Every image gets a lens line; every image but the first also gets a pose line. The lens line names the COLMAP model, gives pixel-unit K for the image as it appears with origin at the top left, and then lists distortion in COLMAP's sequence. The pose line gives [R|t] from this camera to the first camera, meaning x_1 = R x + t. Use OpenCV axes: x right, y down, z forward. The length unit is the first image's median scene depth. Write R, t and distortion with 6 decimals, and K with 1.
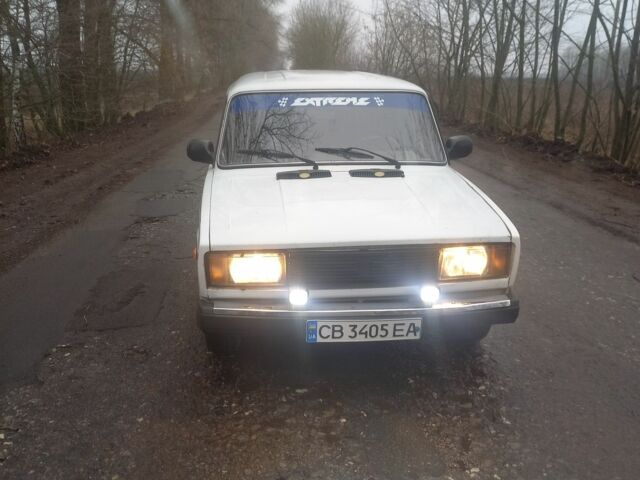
lens RADIAL K [[629.2, 0, 319.3], [0, 629.2, 291.5], [0, 0, 1]] dist [0.096670, -0.098581]
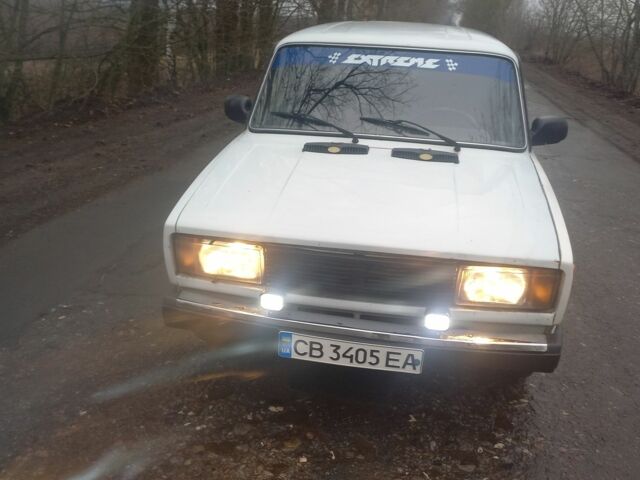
lens RADIAL K [[629.2, 0, 319.3], [0, 629.2, 291.5], [0, 0, 1]] dist [0.096670, -0.098581]
pose [[0.969831, 0.143581, -0.197009, 0.176417], [-0.130575, 0.988400, 0.077556, -0.071997], [0.205859, -0.049492, 0.977329, 0.202784]]
